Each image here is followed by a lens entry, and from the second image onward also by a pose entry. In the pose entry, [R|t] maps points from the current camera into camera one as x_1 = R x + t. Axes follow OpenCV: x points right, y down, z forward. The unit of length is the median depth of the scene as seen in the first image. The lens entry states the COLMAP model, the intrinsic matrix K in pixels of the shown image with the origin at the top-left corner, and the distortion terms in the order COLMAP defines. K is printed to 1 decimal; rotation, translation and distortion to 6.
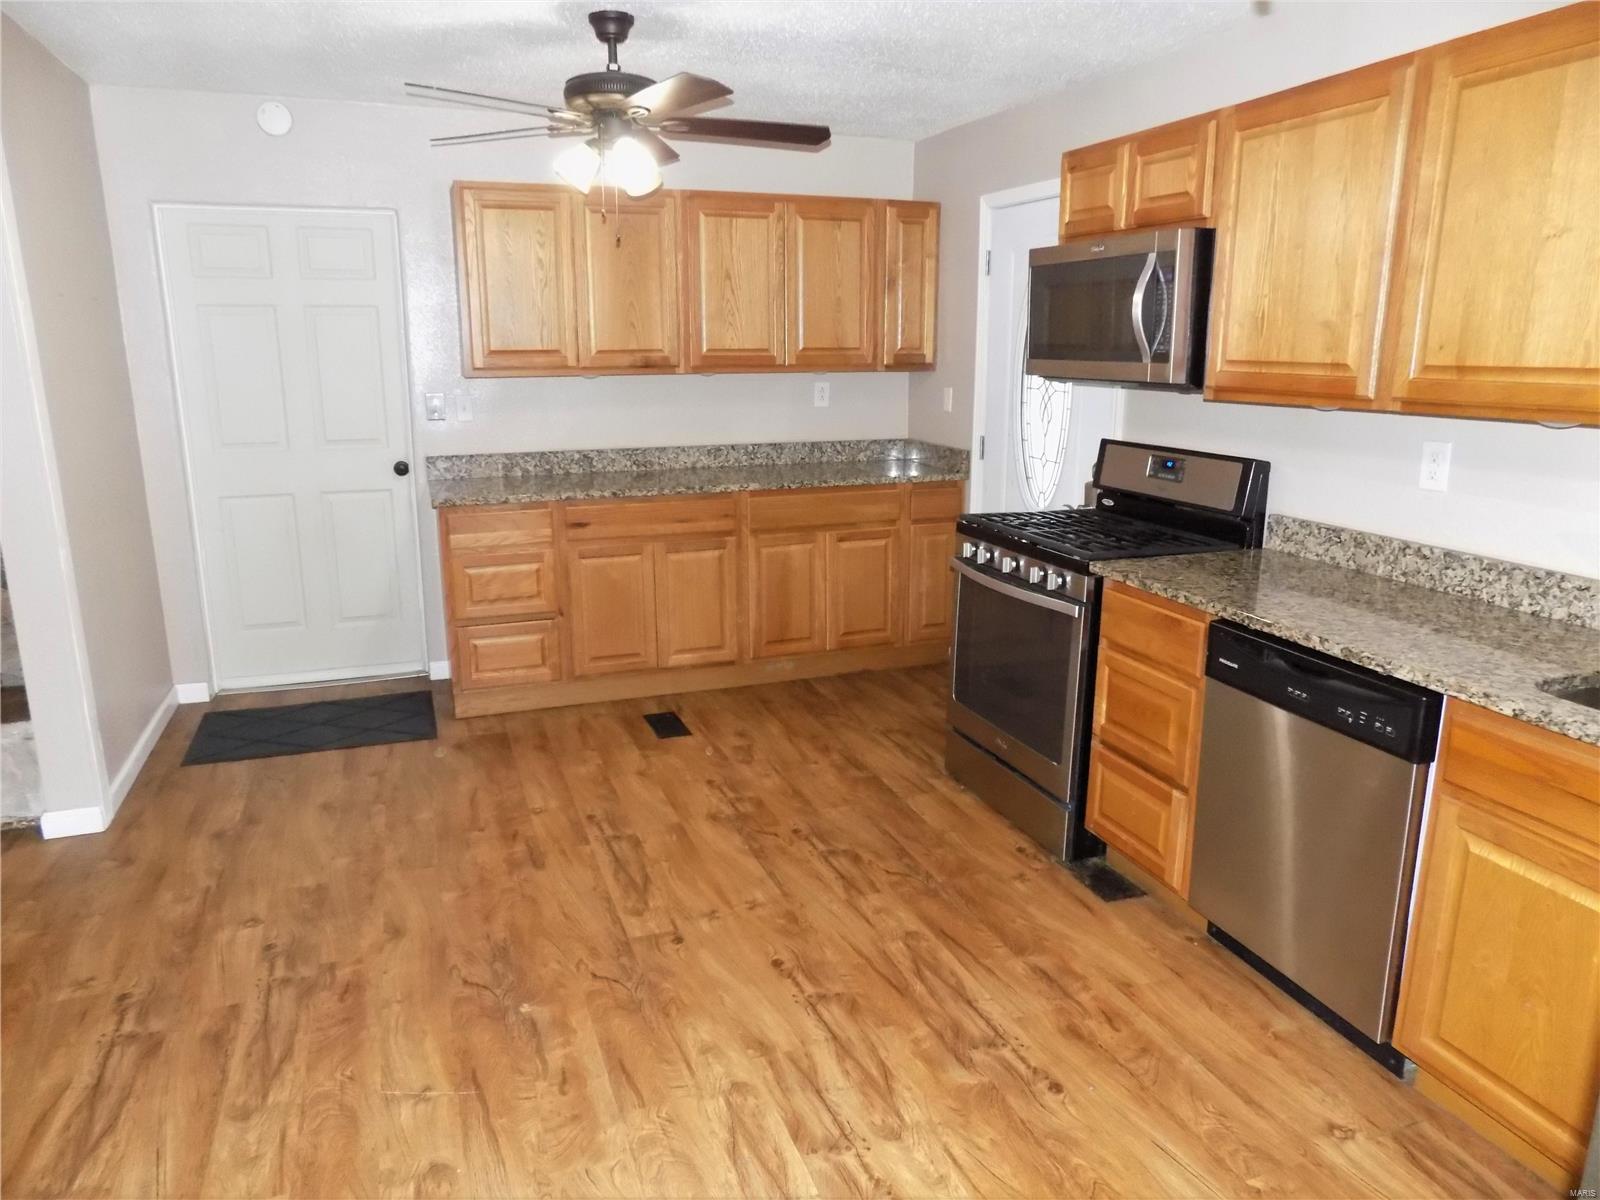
lens RADIAL K [[1077.4, 0, 802.1], [0, 1077.4, 591.7], [0, 0, 1]] dist [-0.080791, 0.081543]
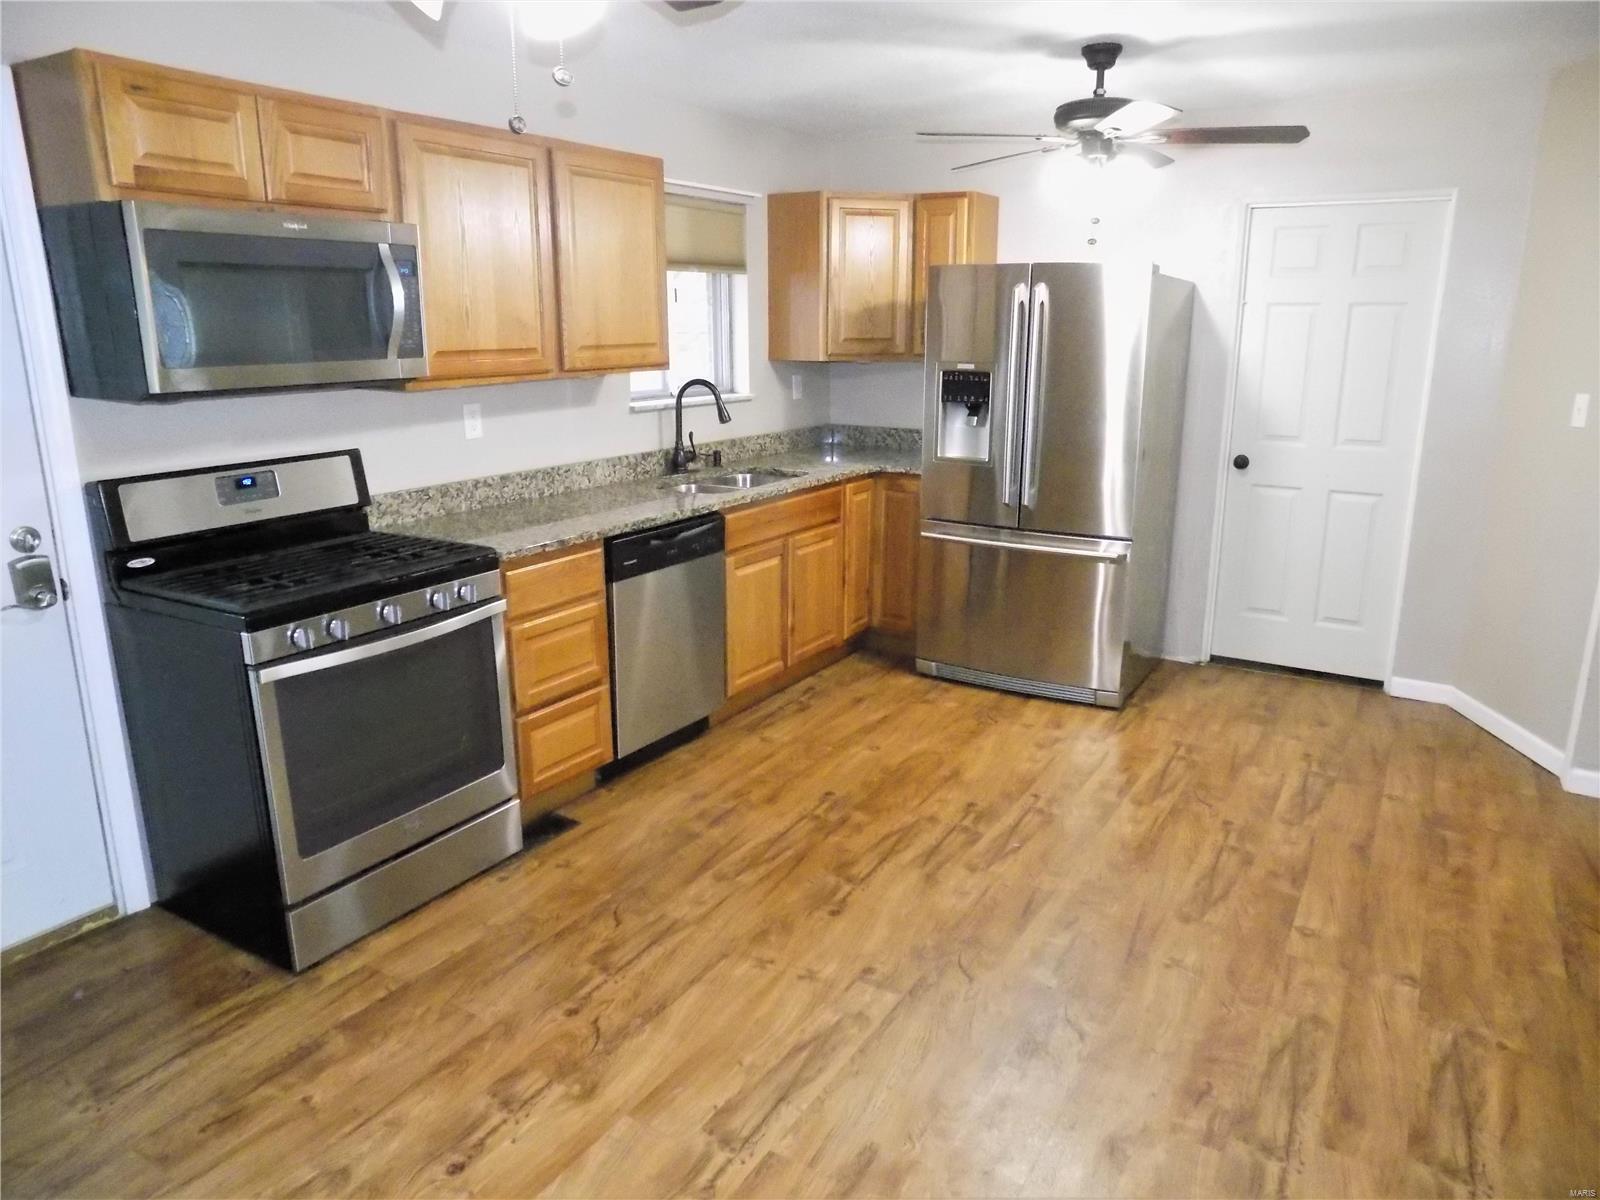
lens RADIAL K [[1077.4, 0, 802.1], [0, 1077.4, 591.7], [0, 0, 1]] dist [-0.080791, 0.081543]
pose [[-0.614343, -0.197516, 0.763918, -0.620365], [0.178415, 0.908313, 0.378332, -0.294873], [-0.768603, 0.368720, -0.522776, 1.188883]]
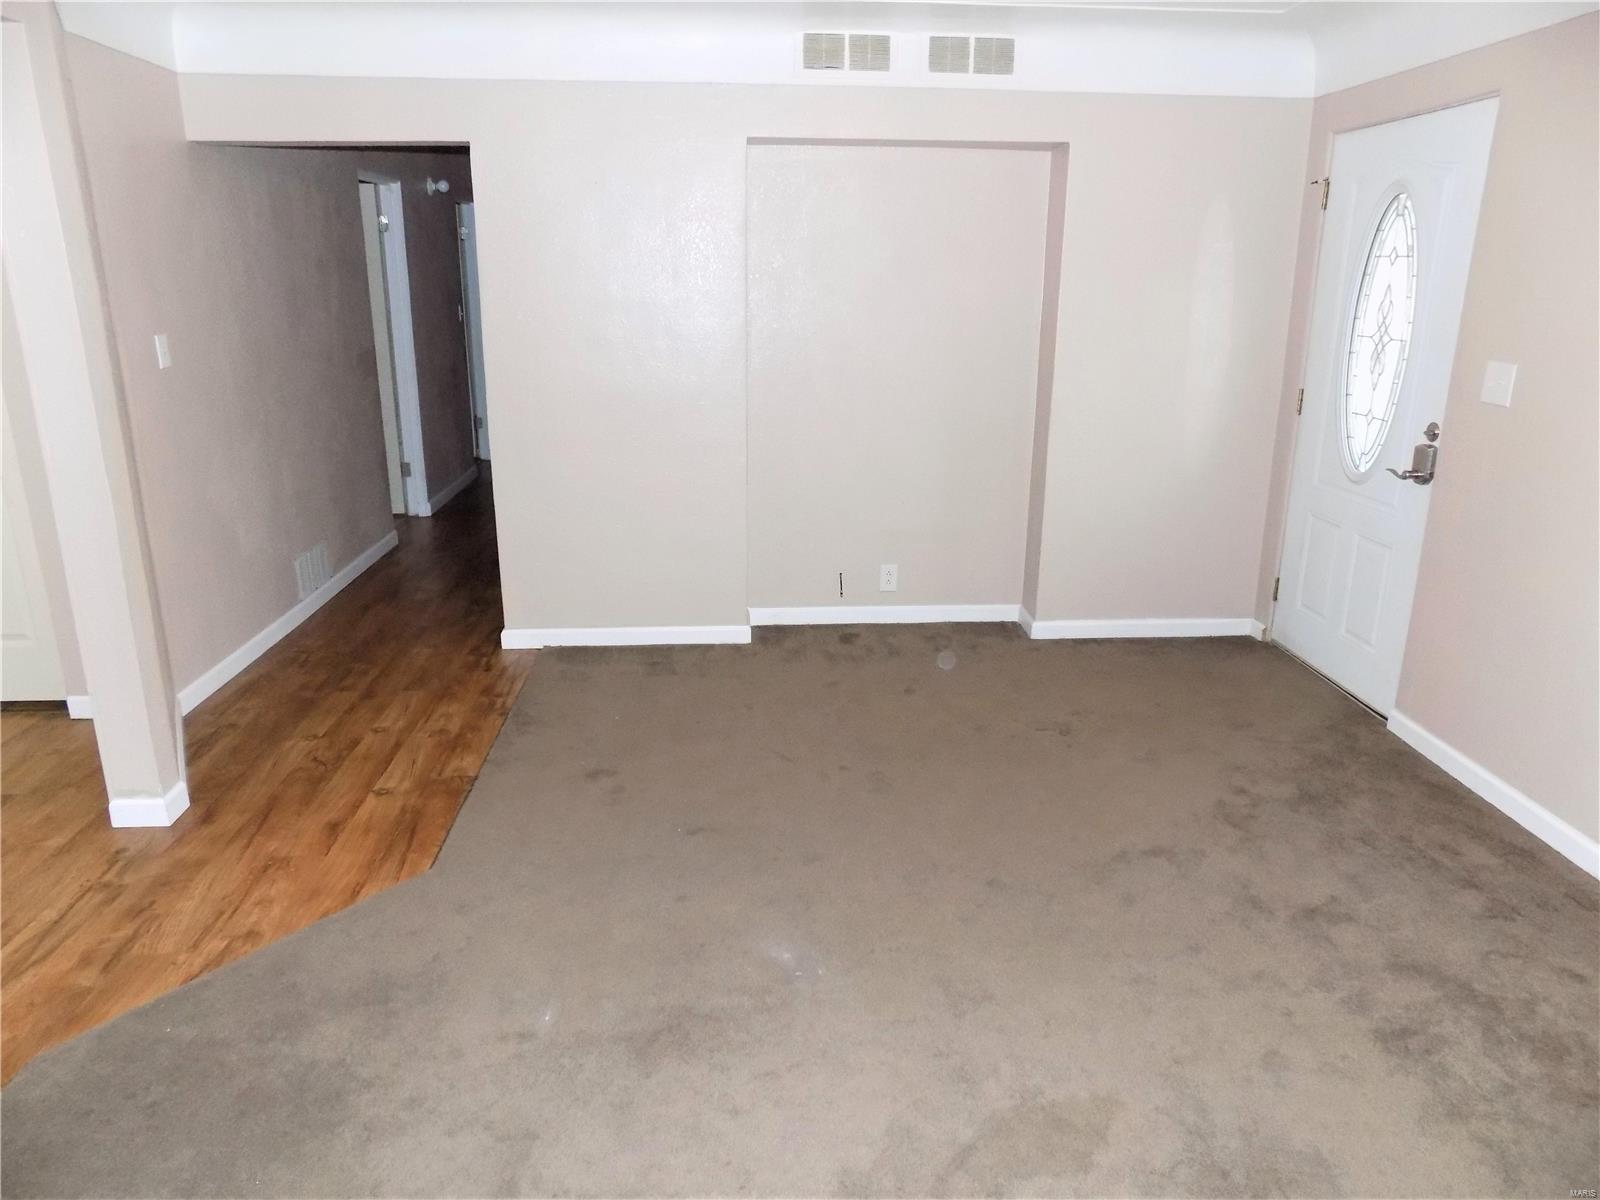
lens RADIAL K [[1077.4, 0, 802.1], [0, 1077.4, 591.7], [0, 0, 1]] dist [-0.080791, 0.081543]
pose [[-0.956696, -0.096725, 0.274550, -1.114093], [0.054255, 0.867401, 0.494643, -0.147314], [-0.285989, 0.488118, -0.824591, 0.567214]]
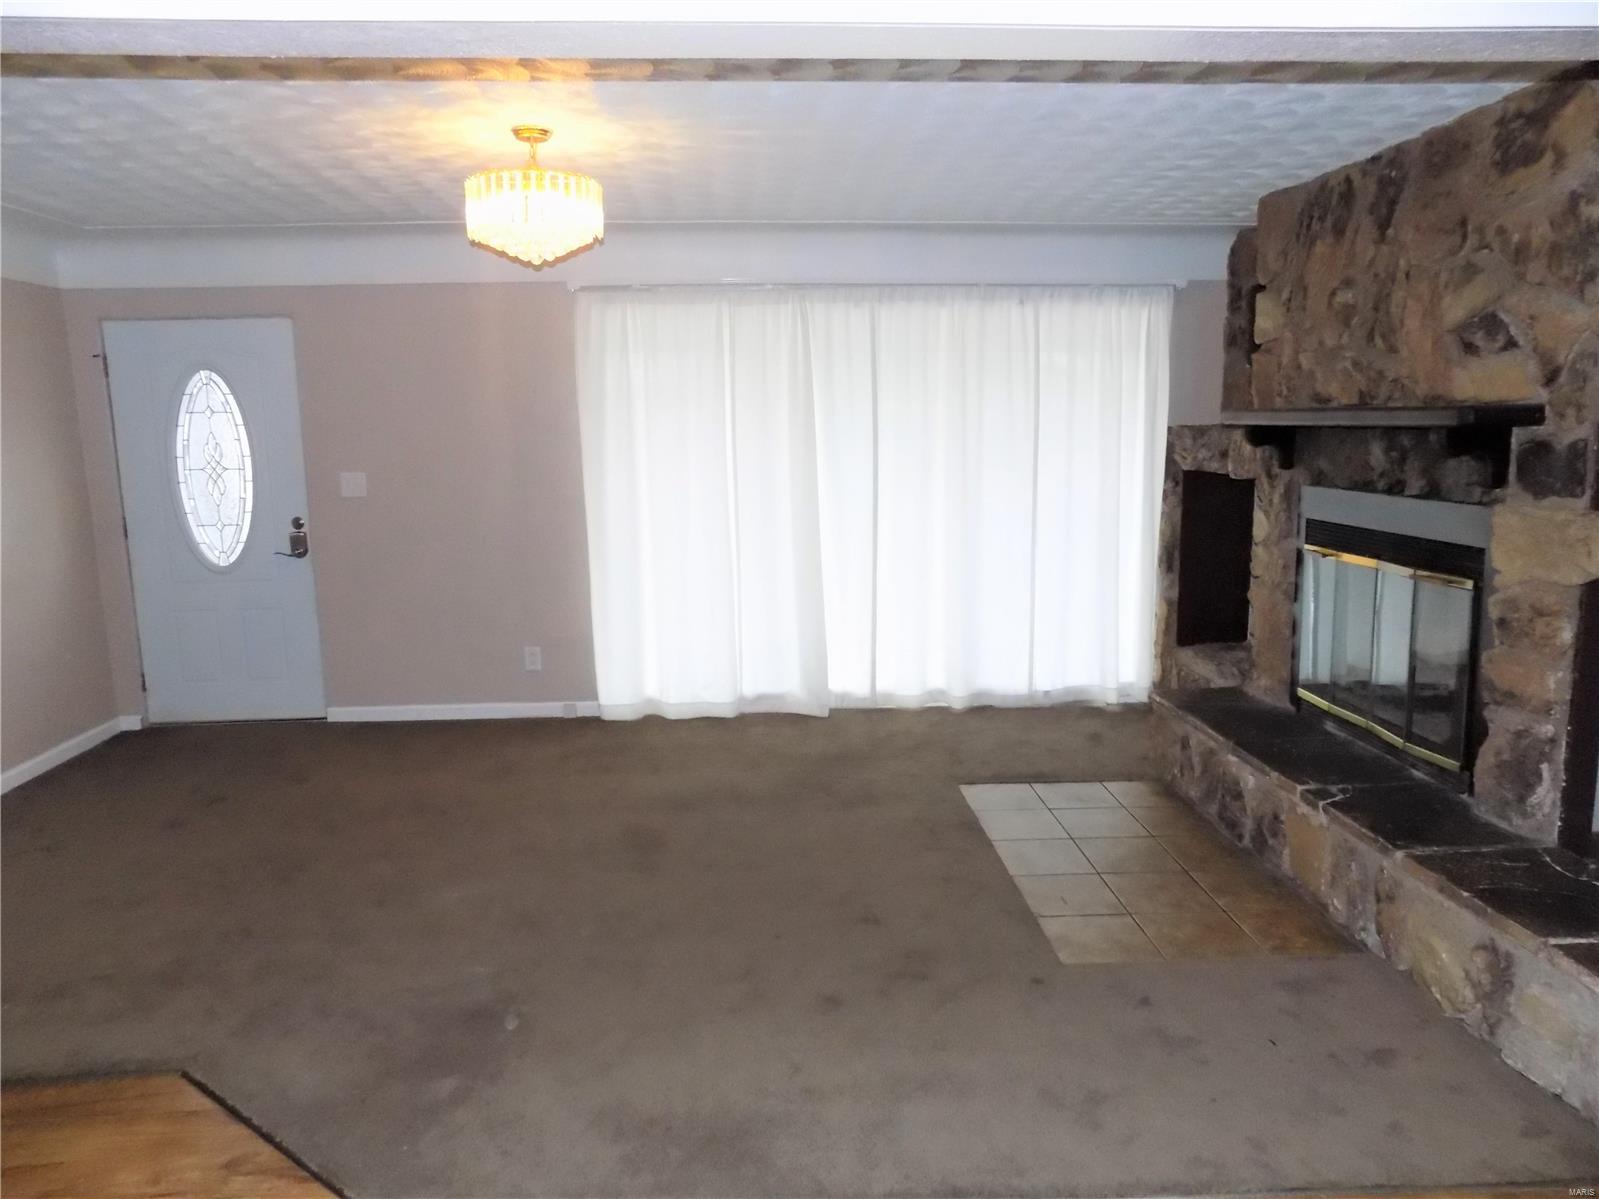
lens RADIAL K [[1113.4, 0, 800.4], [0, 1113.4, 588.0], [0, 0, 1]] dist [-0.084770, 0.091575]
pose [[-0.294897, 0.154286, -0.942991, -0.045648], [-0.206144, 0.953366, 0.220450, -0.160473], [0.933027, 0.259402, -0.249340, 0.592624]]
